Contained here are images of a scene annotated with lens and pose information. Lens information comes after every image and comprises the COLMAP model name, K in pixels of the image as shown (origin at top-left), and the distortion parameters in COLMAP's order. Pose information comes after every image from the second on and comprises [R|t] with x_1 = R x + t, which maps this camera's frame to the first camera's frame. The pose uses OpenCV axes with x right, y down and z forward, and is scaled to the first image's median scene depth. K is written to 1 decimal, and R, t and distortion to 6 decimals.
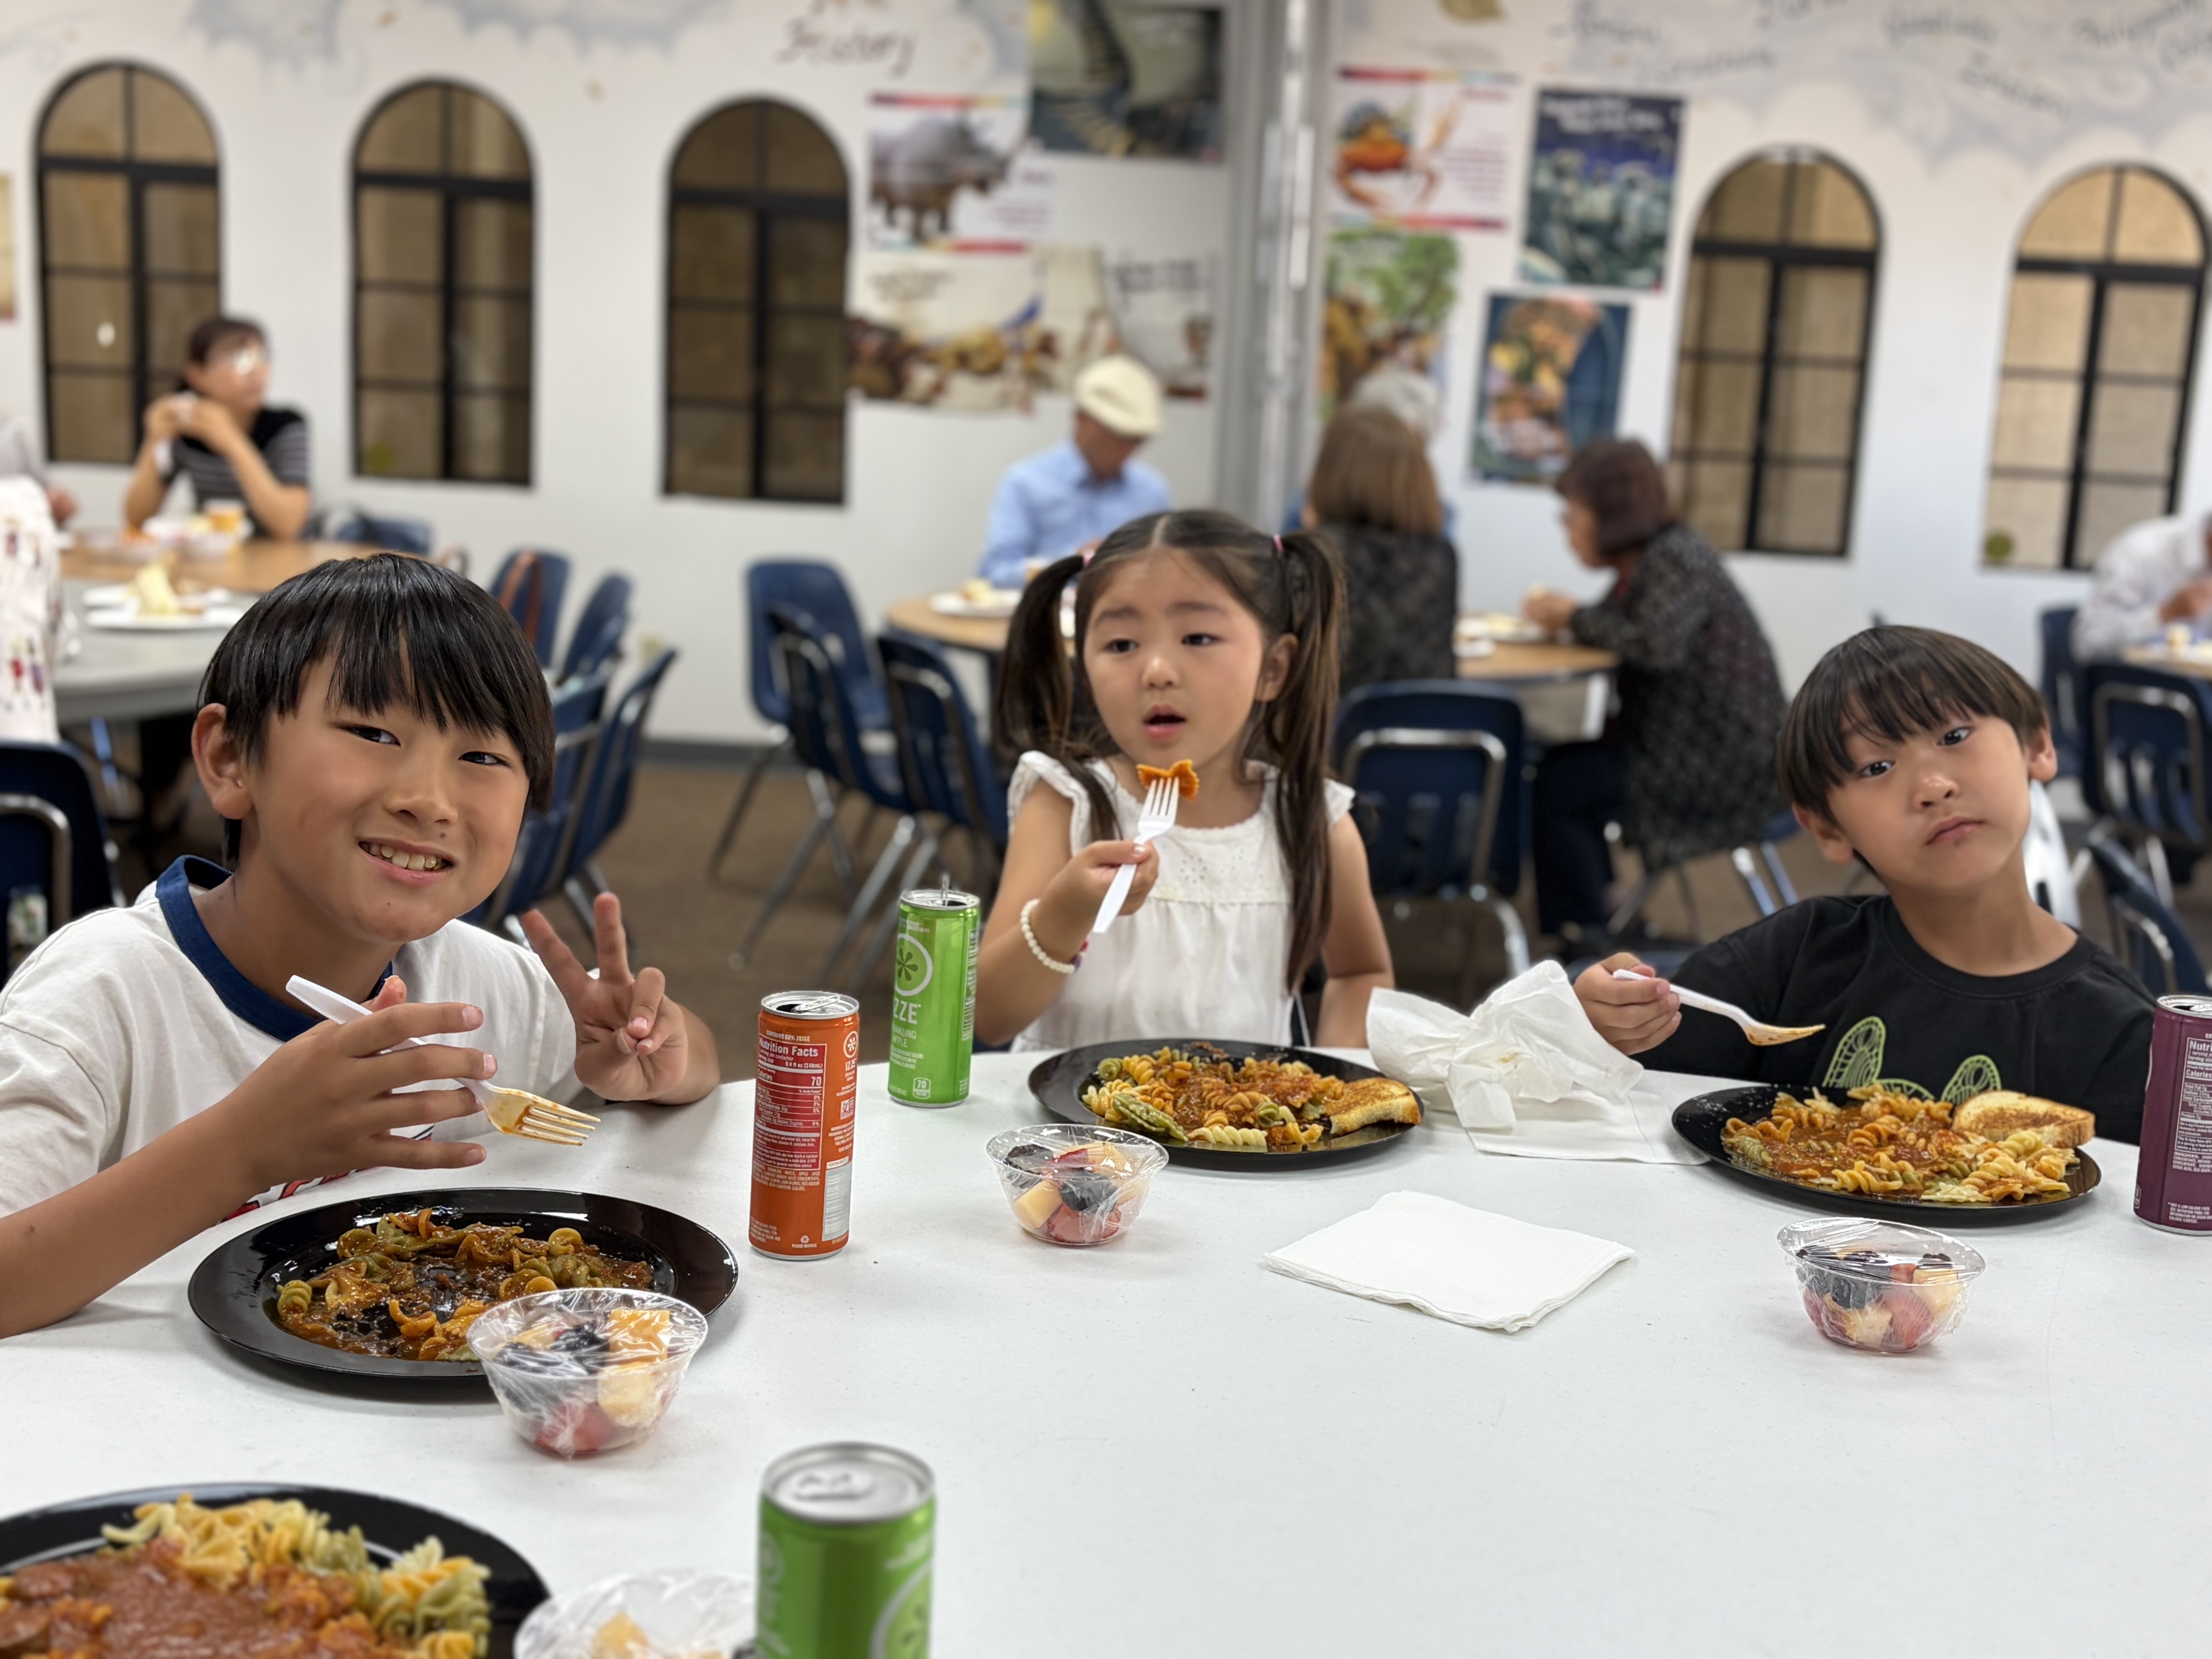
lens RADIAL K [[2448.6, 0, 1116.4], [0, 2448.6, 820.8], [0, 0, 1]] dist [0.026044, 0.000000]
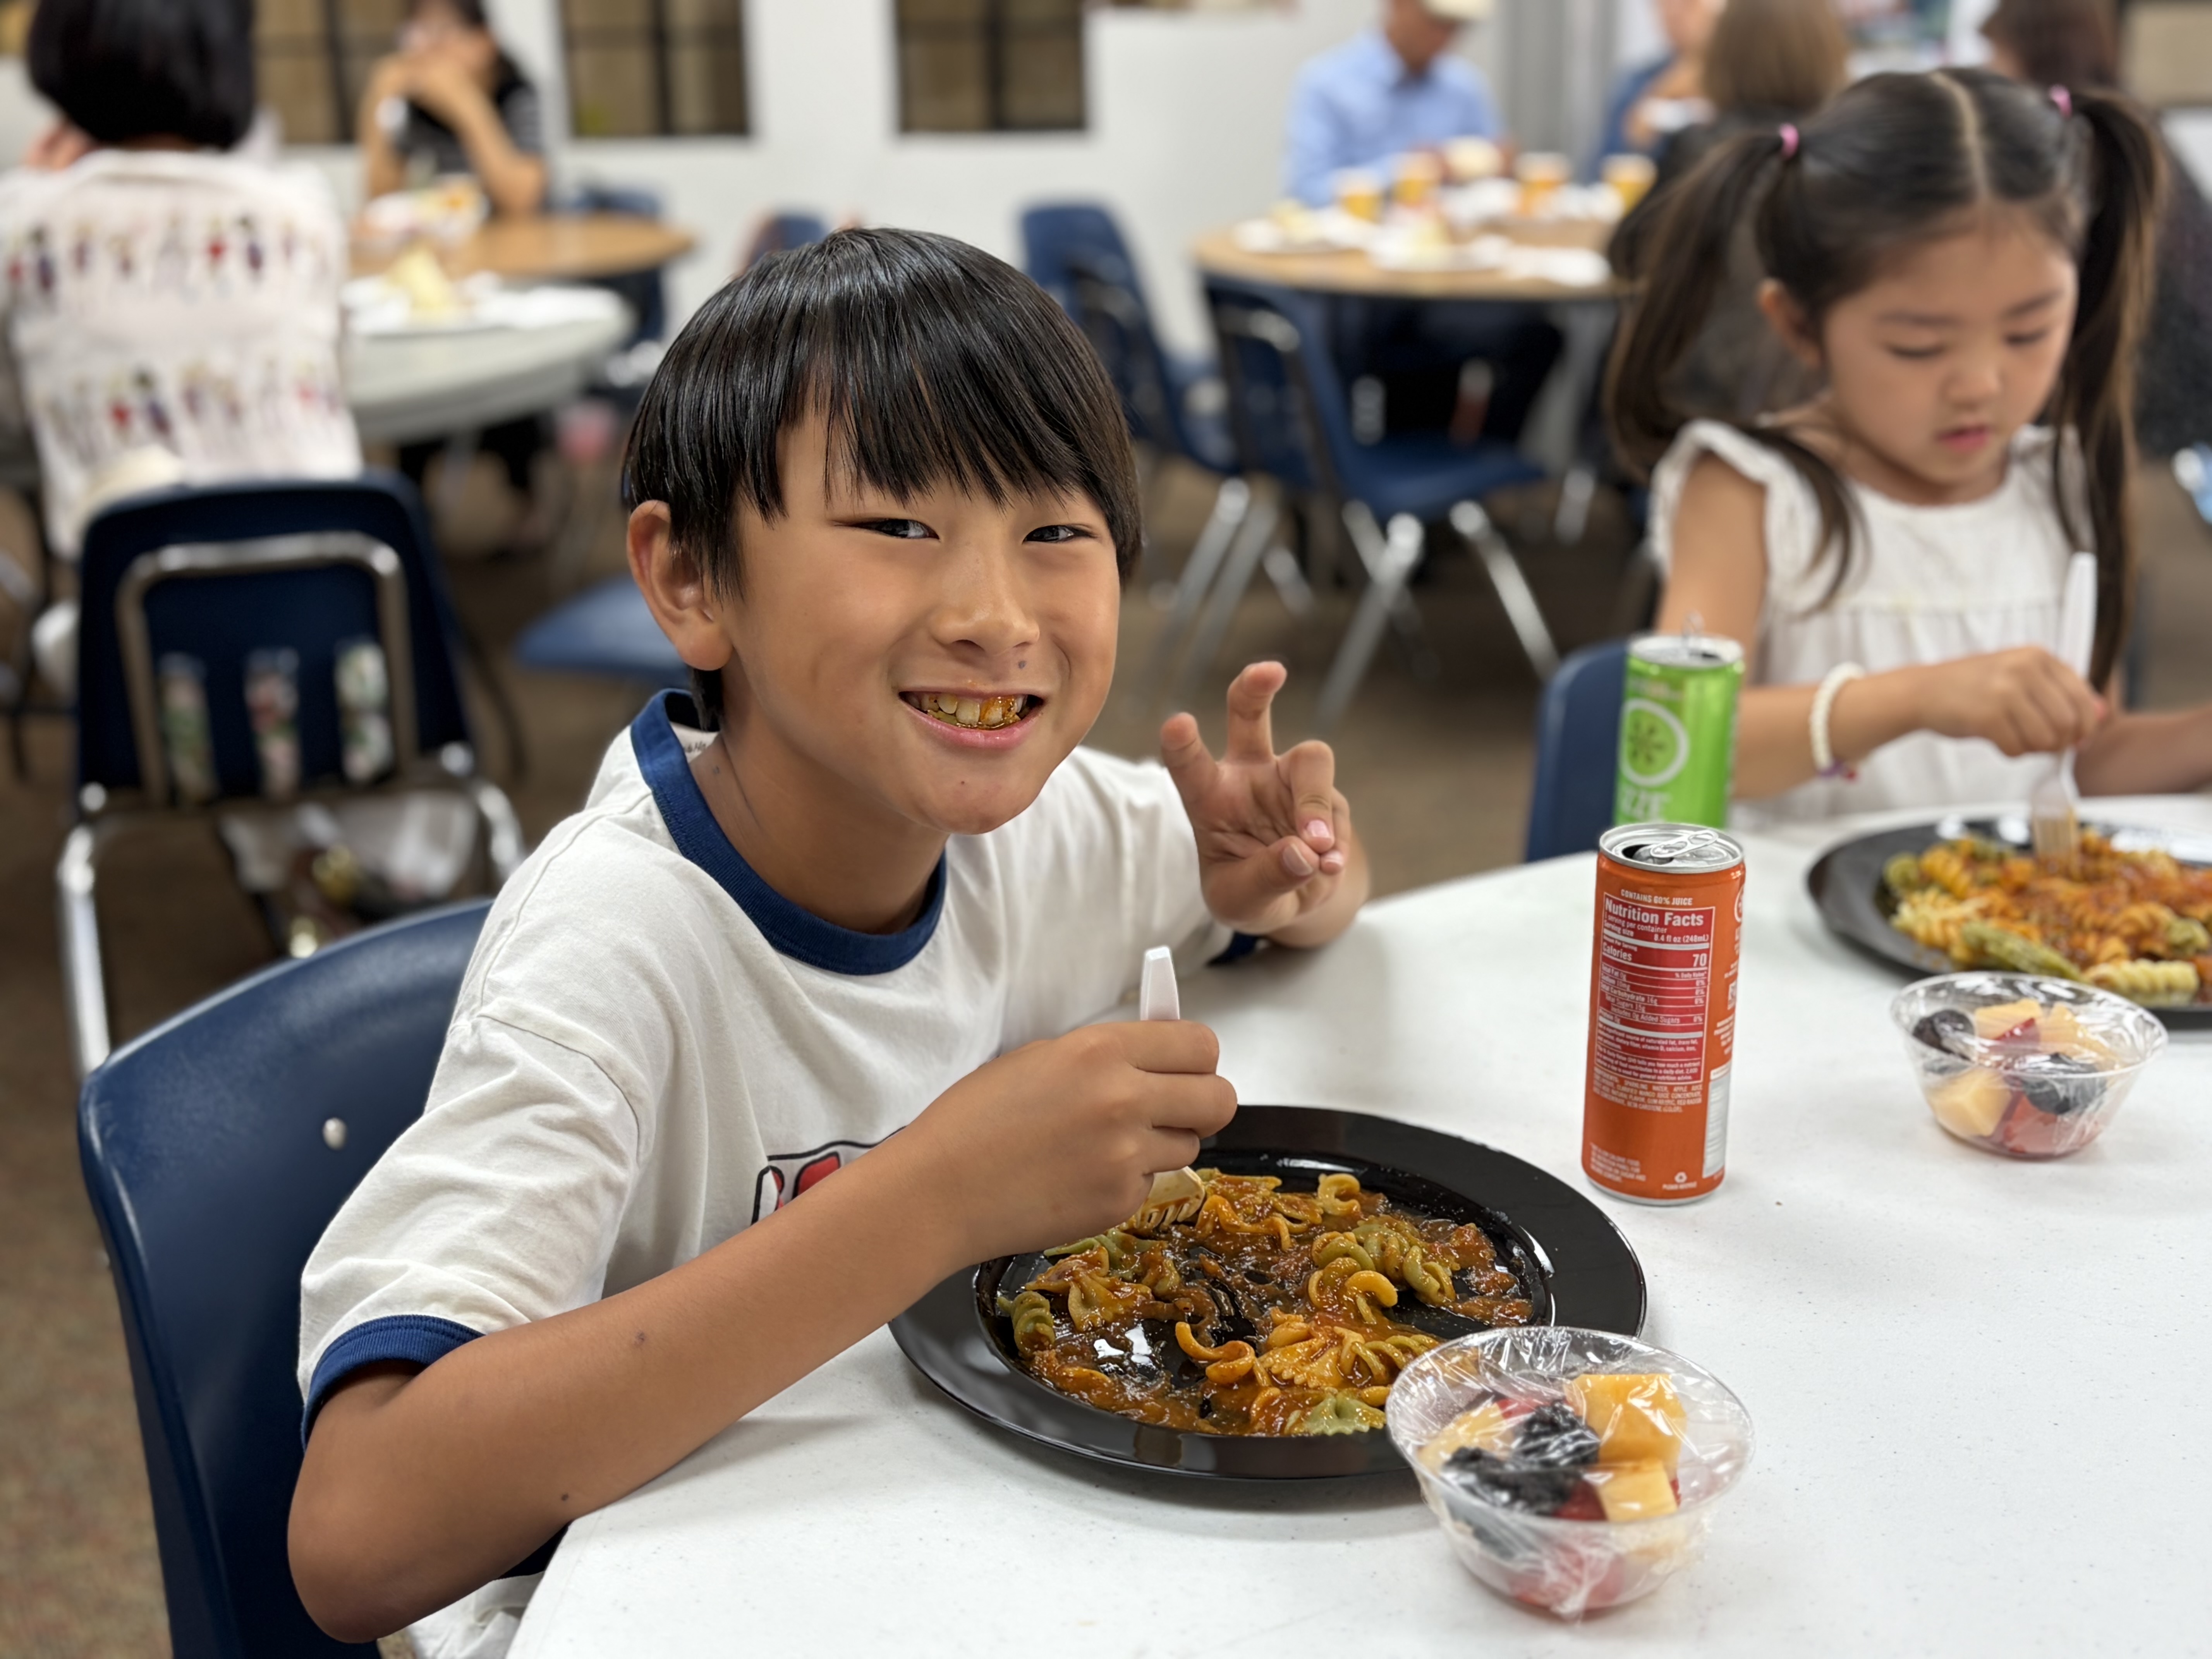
lens RADIAL K [[2448.6, 0, 1098.5], [0, 2448.6, 843.0], [0, 0, 1]] dist [0.026044, 0.000000]
pose [[0.995003, -0.048445, -0.087309, -0.218303], [0.061425, 0.986358, 0.152728, -0.040562], [0.078719, -0.157328, 0.984404, 0.294413]]
